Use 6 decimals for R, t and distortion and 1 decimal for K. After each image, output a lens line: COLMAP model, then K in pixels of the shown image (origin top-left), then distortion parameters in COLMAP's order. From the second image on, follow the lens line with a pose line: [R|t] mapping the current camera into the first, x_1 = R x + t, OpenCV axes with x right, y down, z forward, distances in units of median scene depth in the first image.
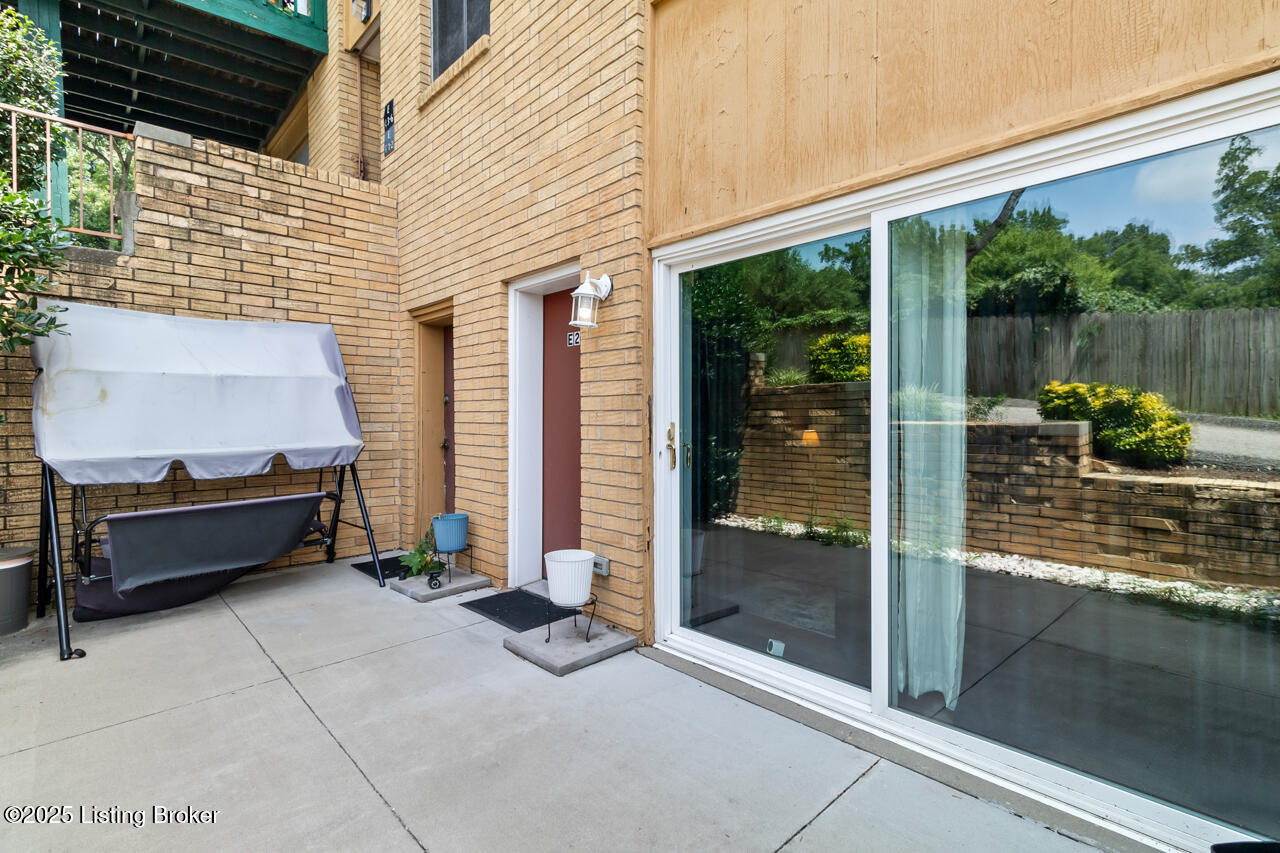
lens RADIAL K [[596.6, 0, 639.4], [0, 596.6, 420.7], [0, 0, 1]] dist [0.012434, 0.000355]
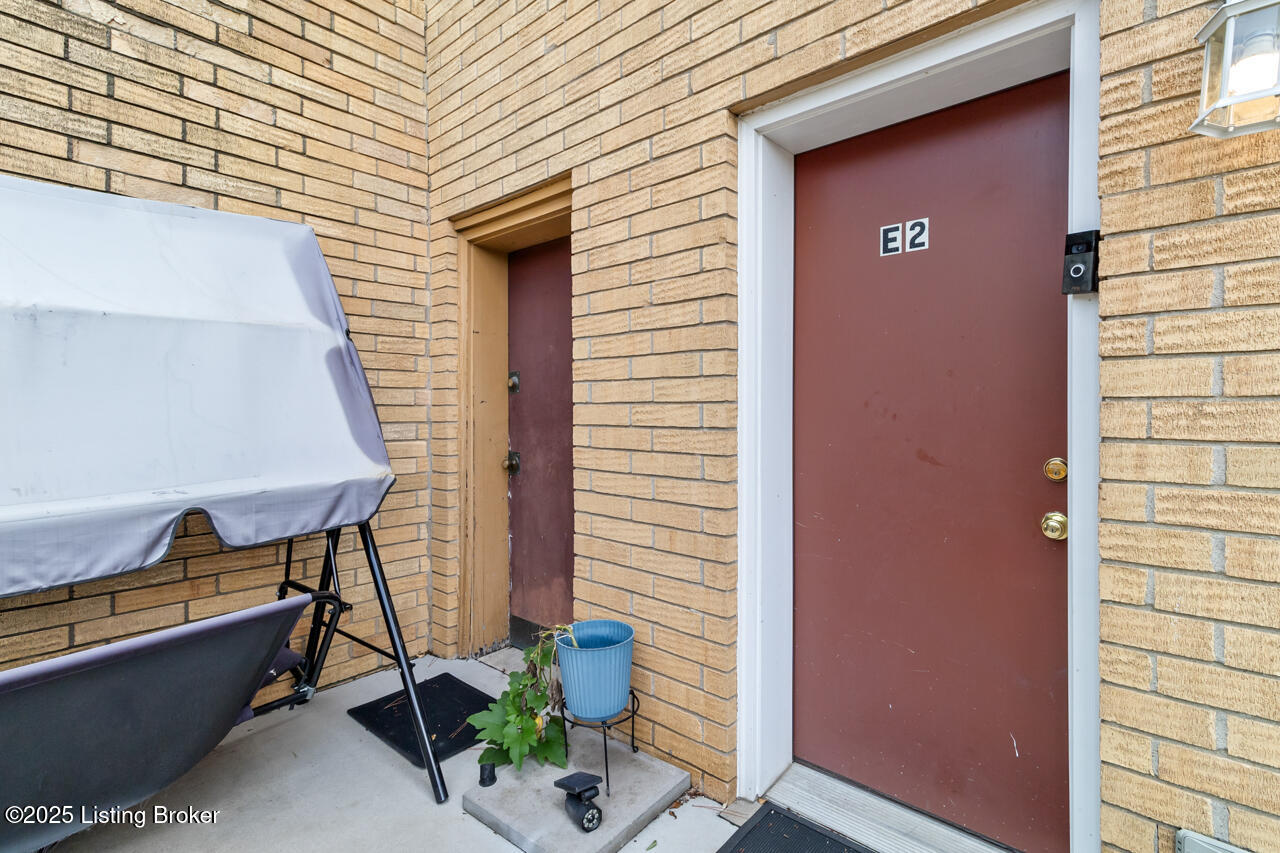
lens RADIAL K [[599.9, 0, 646.6], [0, 599.9, 408.3], [0, 0, 1]] dist [0.004173, 0.000224]
pose [[0.995467, -0.001036, 0.095100, -0.301088], [0.001884, 0.999959, -0.008831, -0.006513], [-0.095087, 0.008971, 0.995429, 0.508831]]
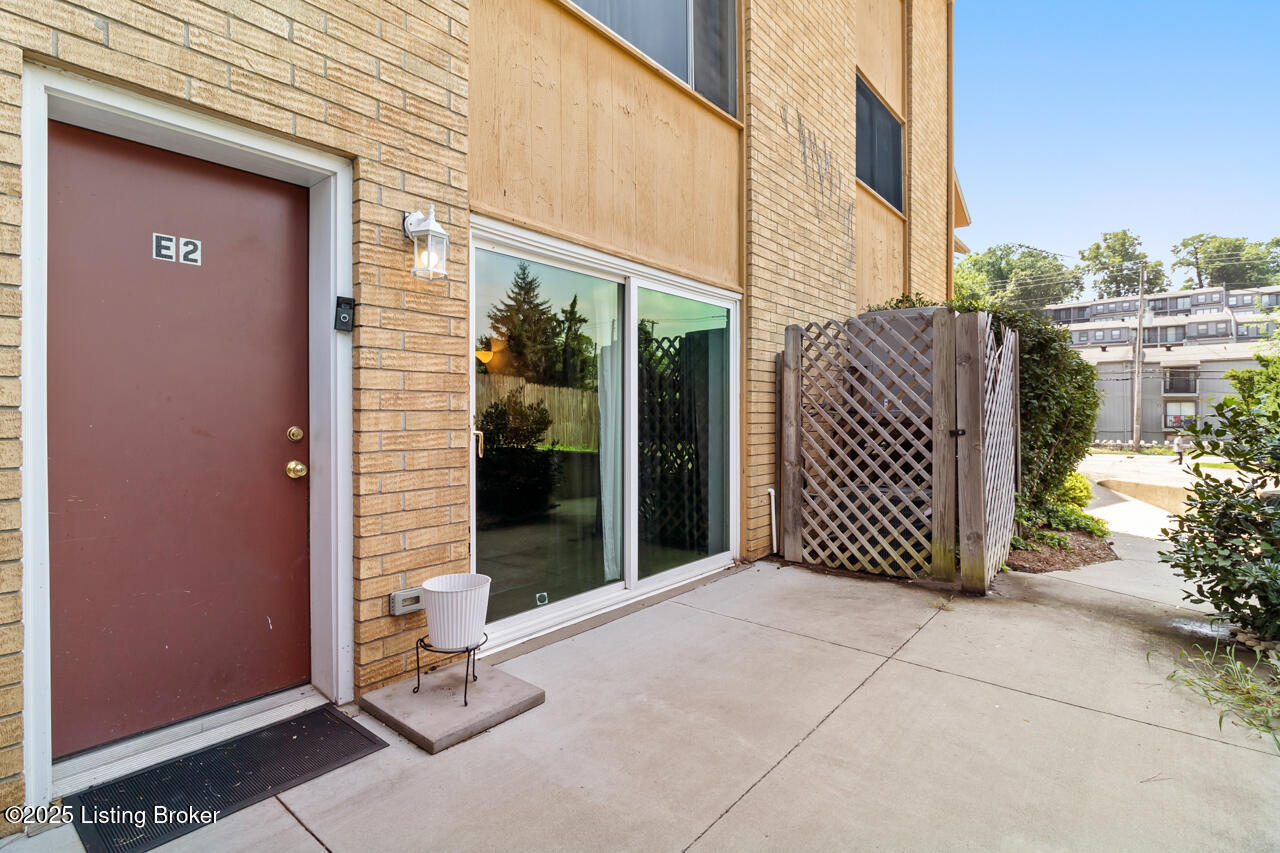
lens RADIAL K [[603.9, 0, 656.2], [0, 603.9, 417.1], [0, 0, 1]] dist [0.000086, 0.000115]
pose [[-0.127428, -0.000560, 0.991848, -0.612517], [0.009752, 0.999951, 0.001818, 0.012317], [-0.991800, 0.009905, -0.127416, 0.573615]]
